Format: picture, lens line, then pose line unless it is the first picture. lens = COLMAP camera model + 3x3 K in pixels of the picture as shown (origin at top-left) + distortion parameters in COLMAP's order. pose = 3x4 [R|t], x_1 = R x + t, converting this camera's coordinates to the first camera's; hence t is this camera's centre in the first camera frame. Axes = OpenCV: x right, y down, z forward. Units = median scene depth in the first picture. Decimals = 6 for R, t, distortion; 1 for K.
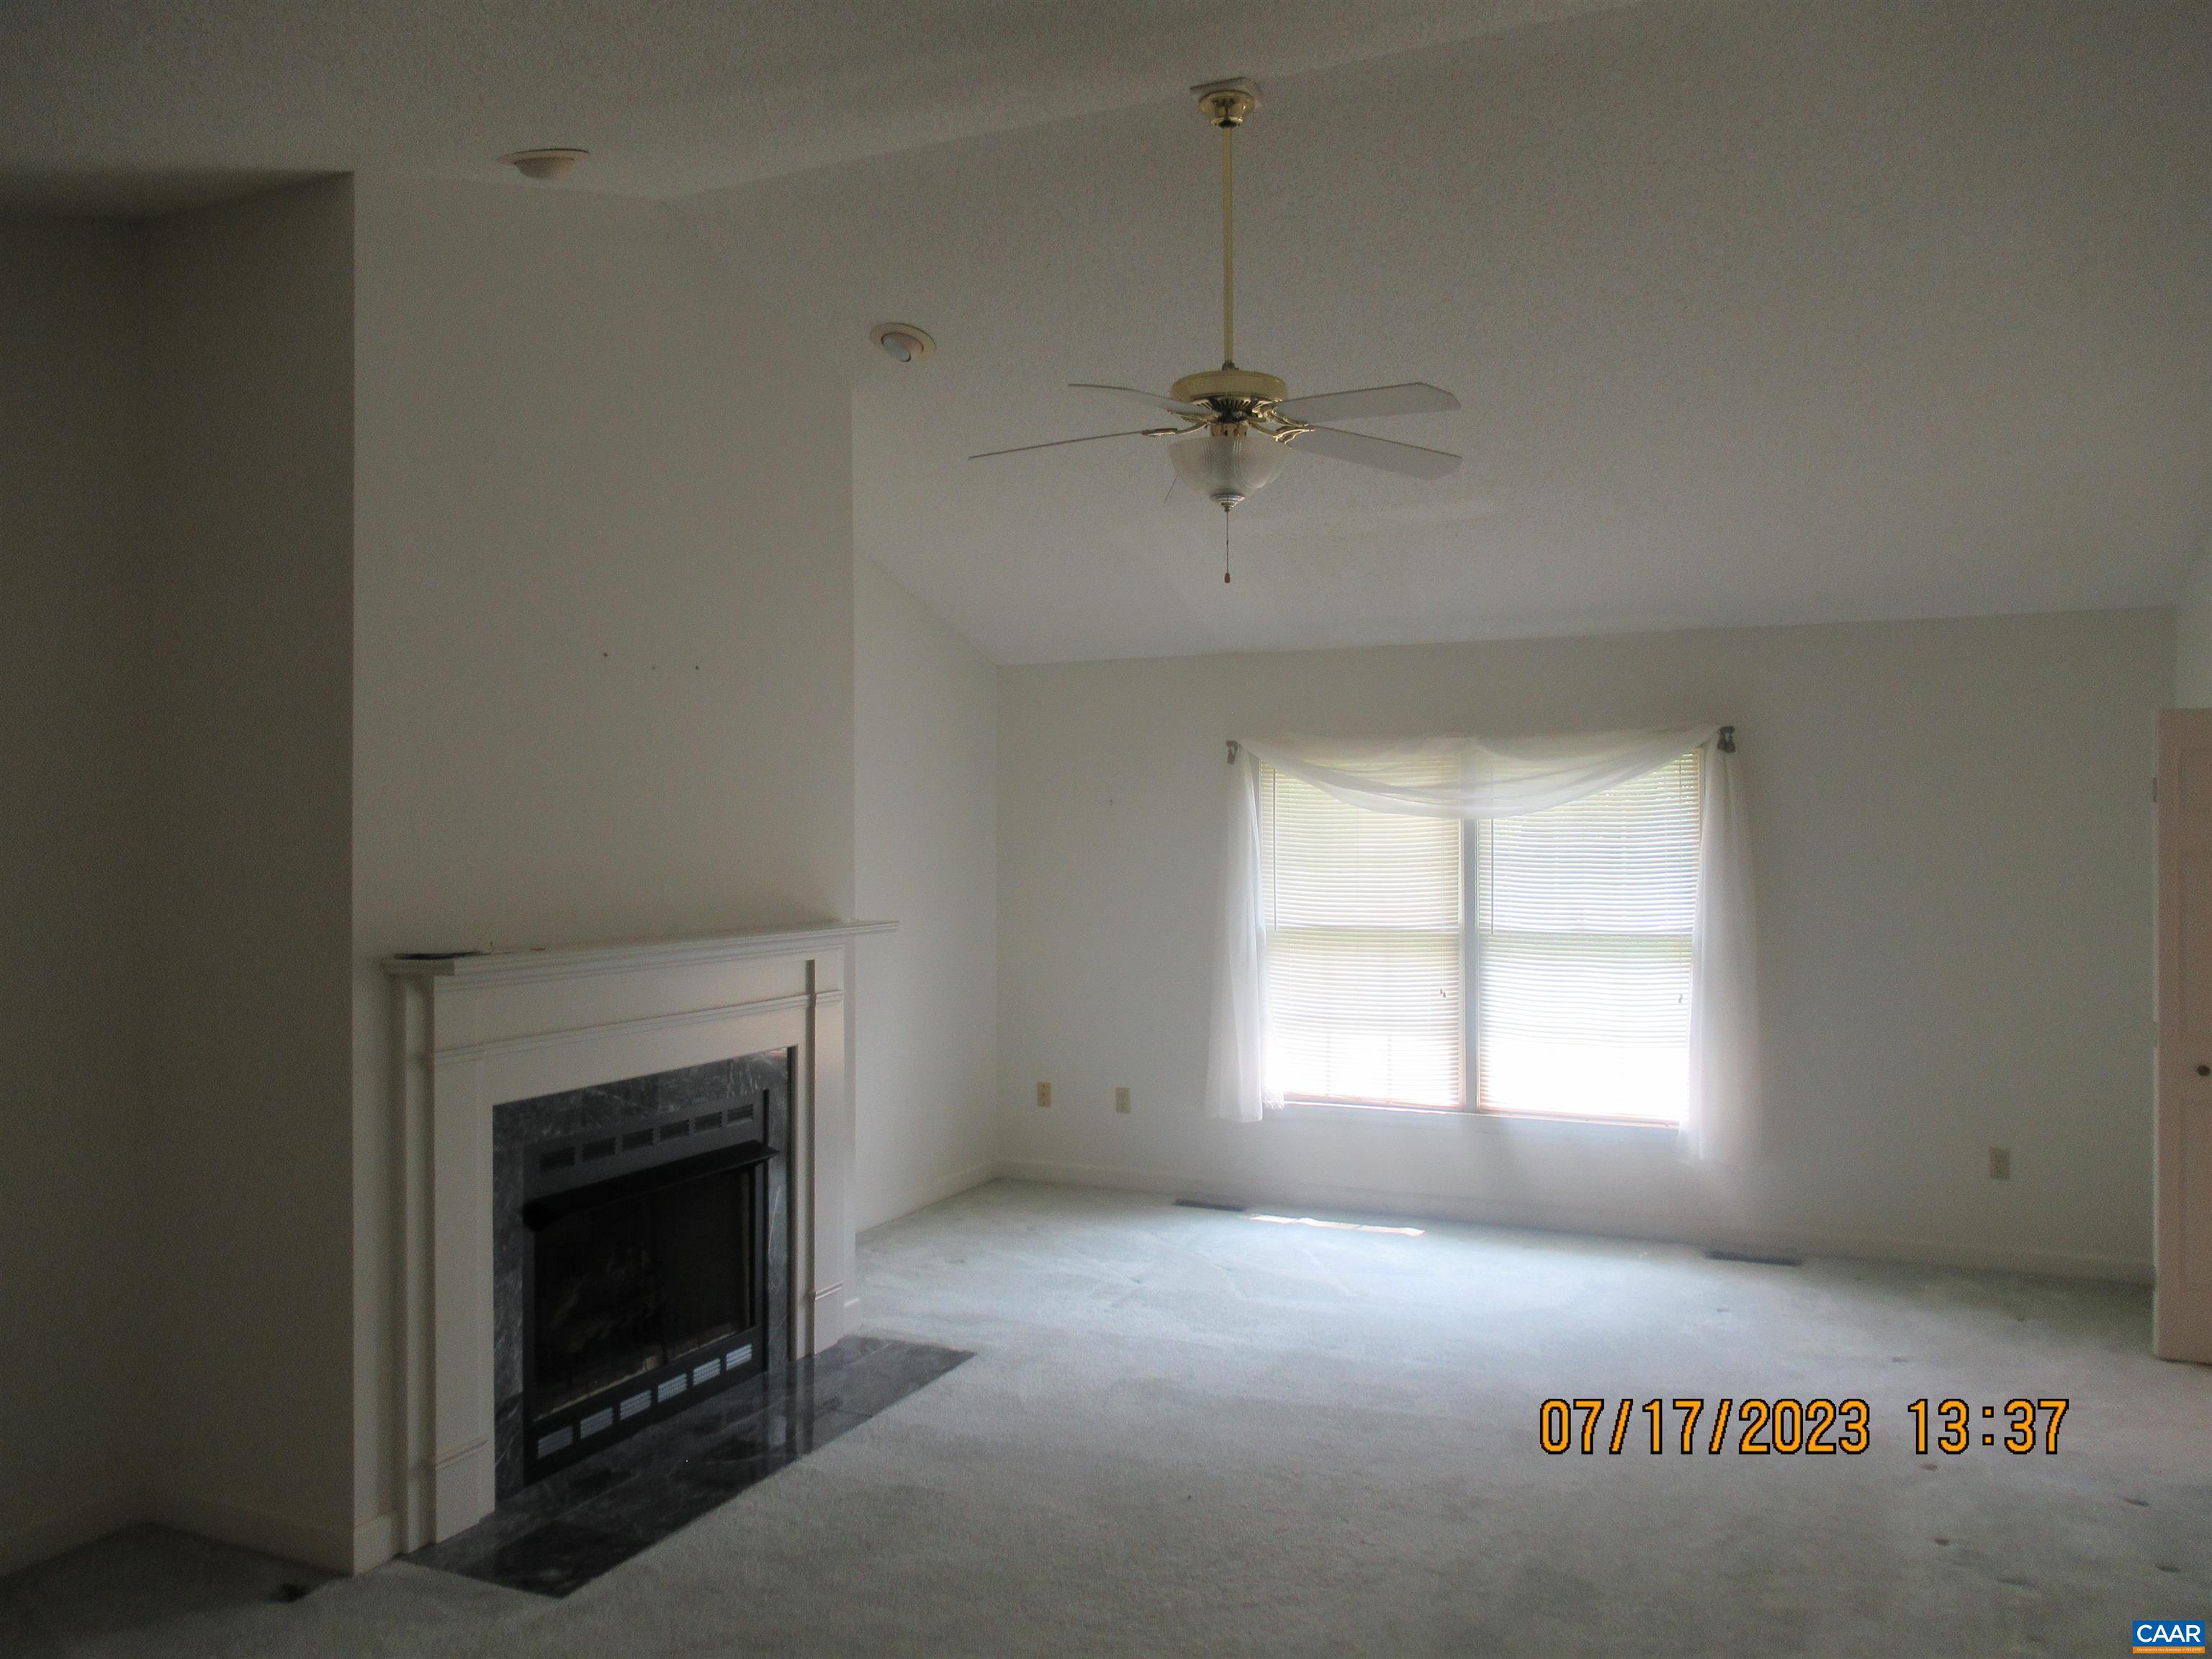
lens RADIAL K [[1739.4, 0, 1106.9], [0, 1739.4, 829.0], [0, 0, 1]] dist [-0.002659, -0.011157]
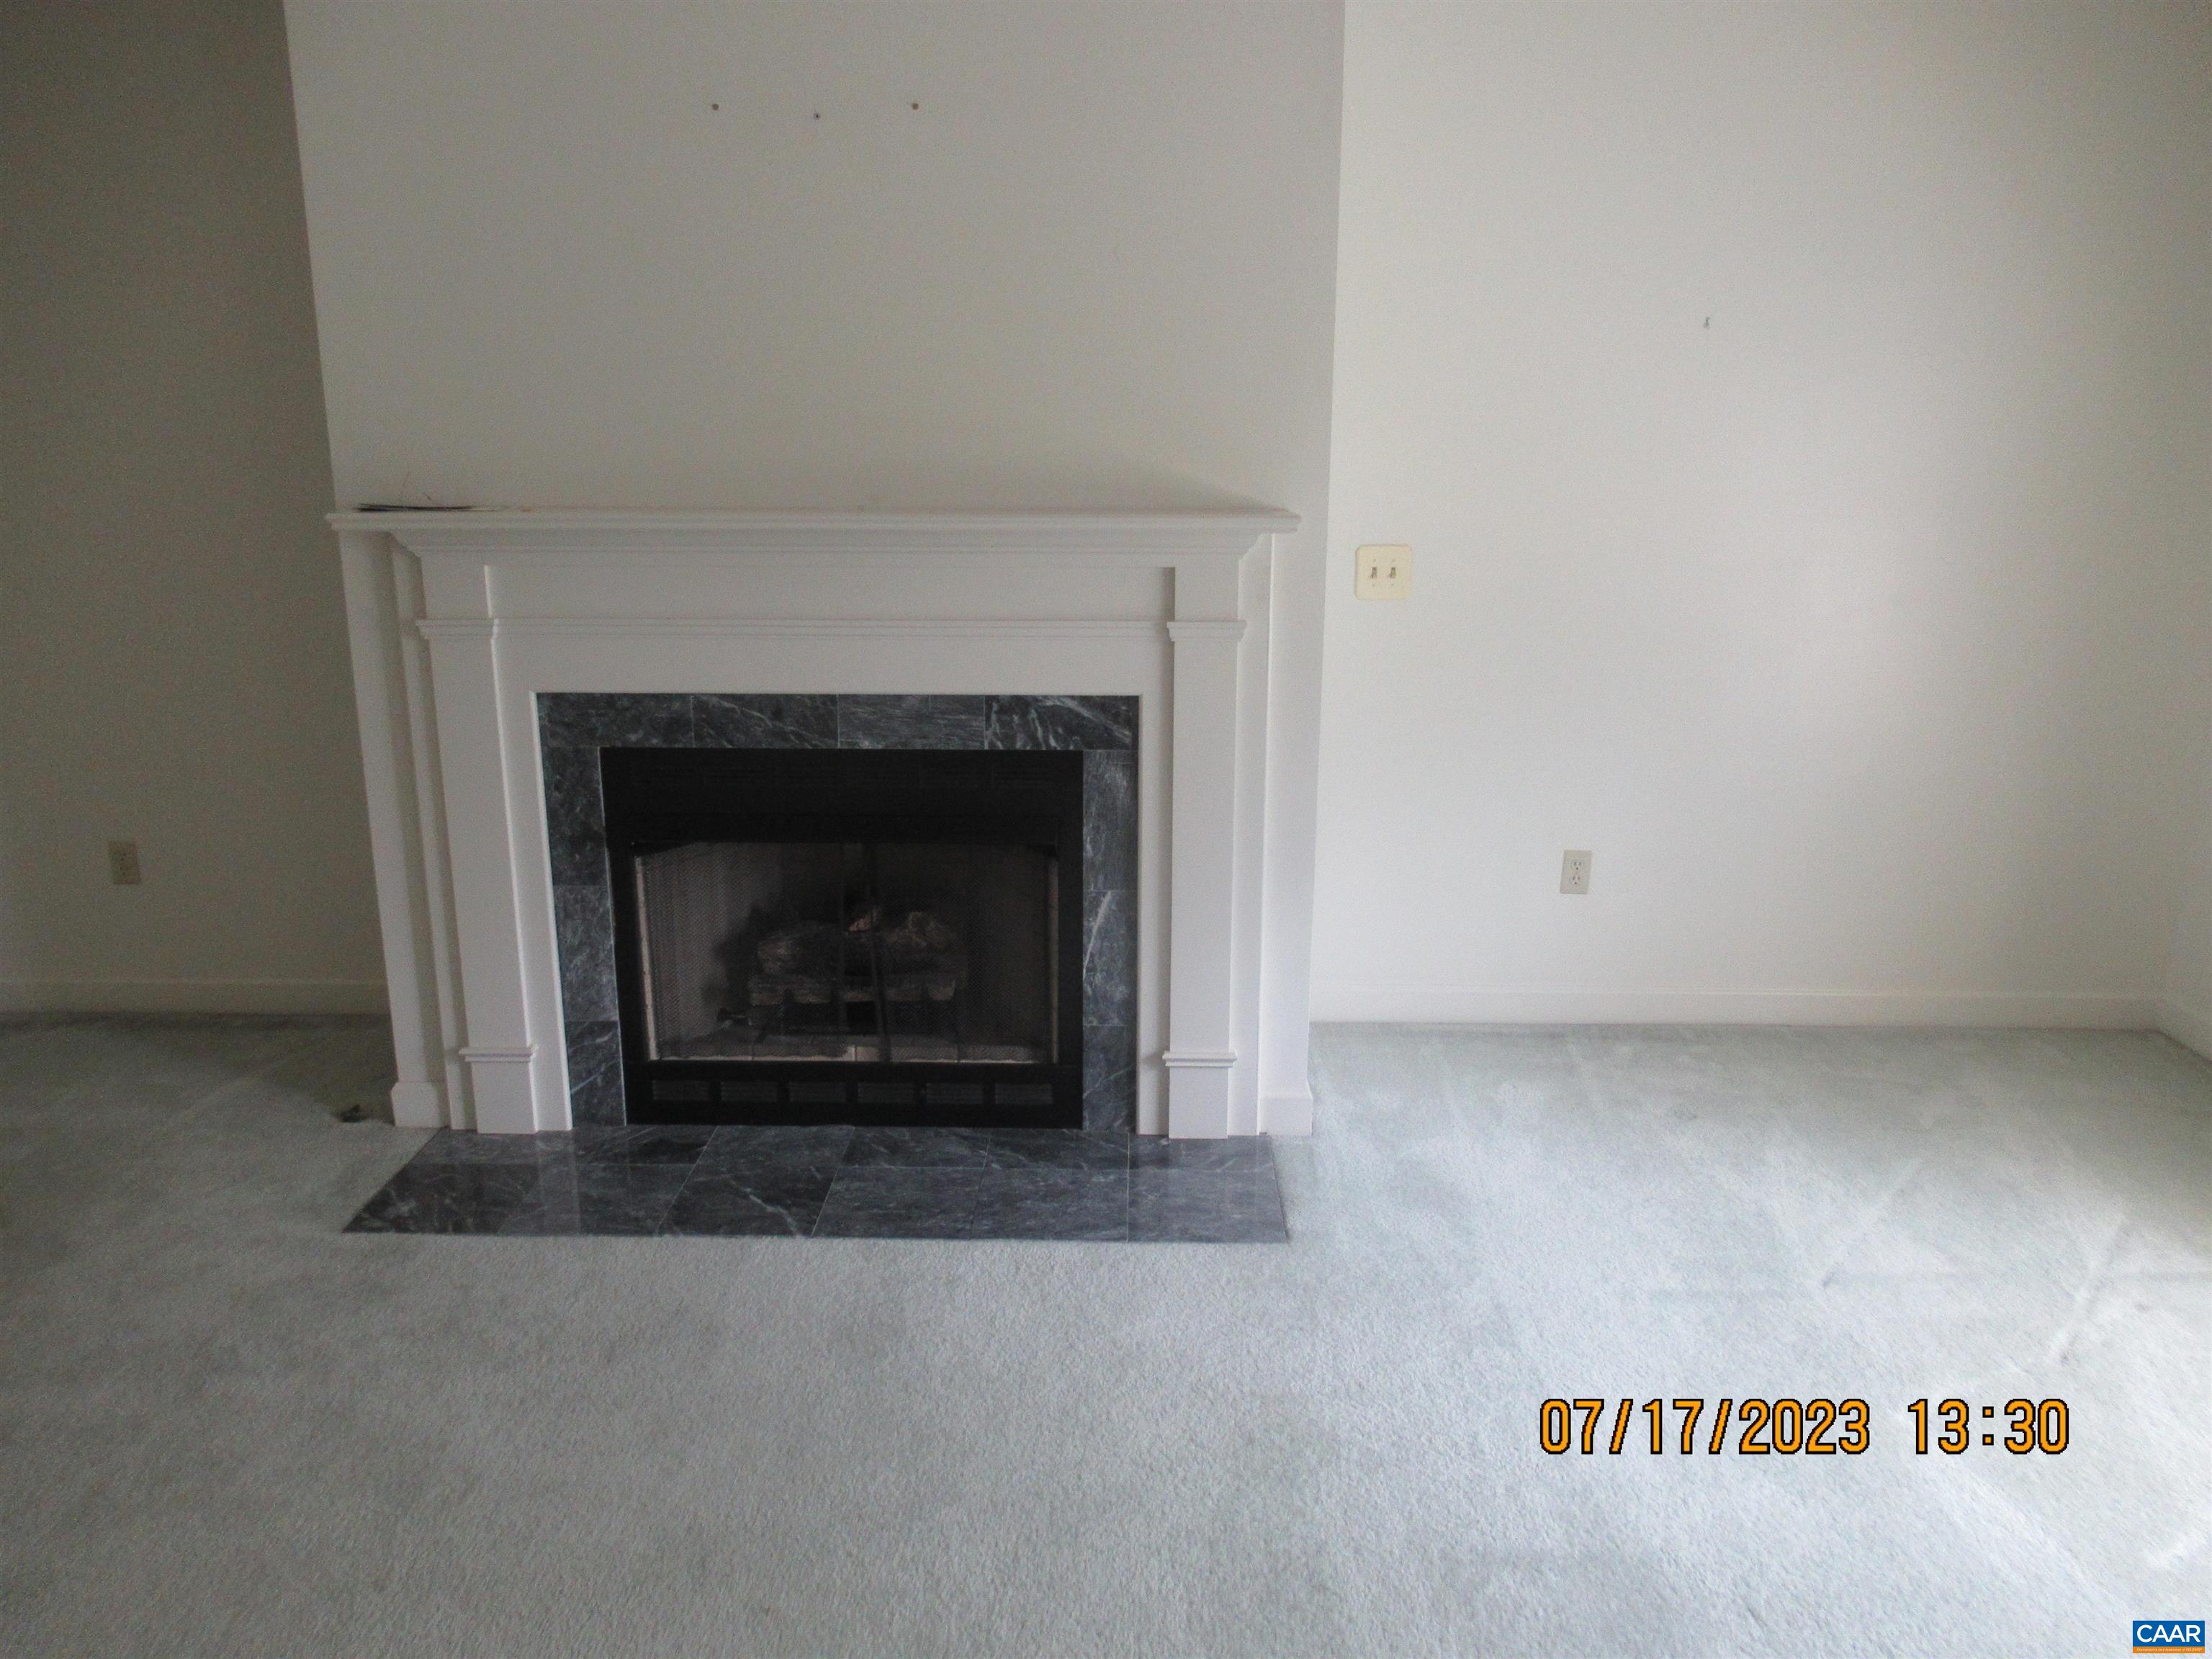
lens RADIAL K [[1739.4, 0, 1092.9], [0, 1739.4, 831.2], [0, 0, 1]] dist [-0.002659, -0.011157]
pose [[0.362778, 0.230430, -0.902936, 0.489518], [0.007645, 0.968177, 0.250152, 0.012099], [0.931844, -0.097653, 0.349472, 0.868513]]
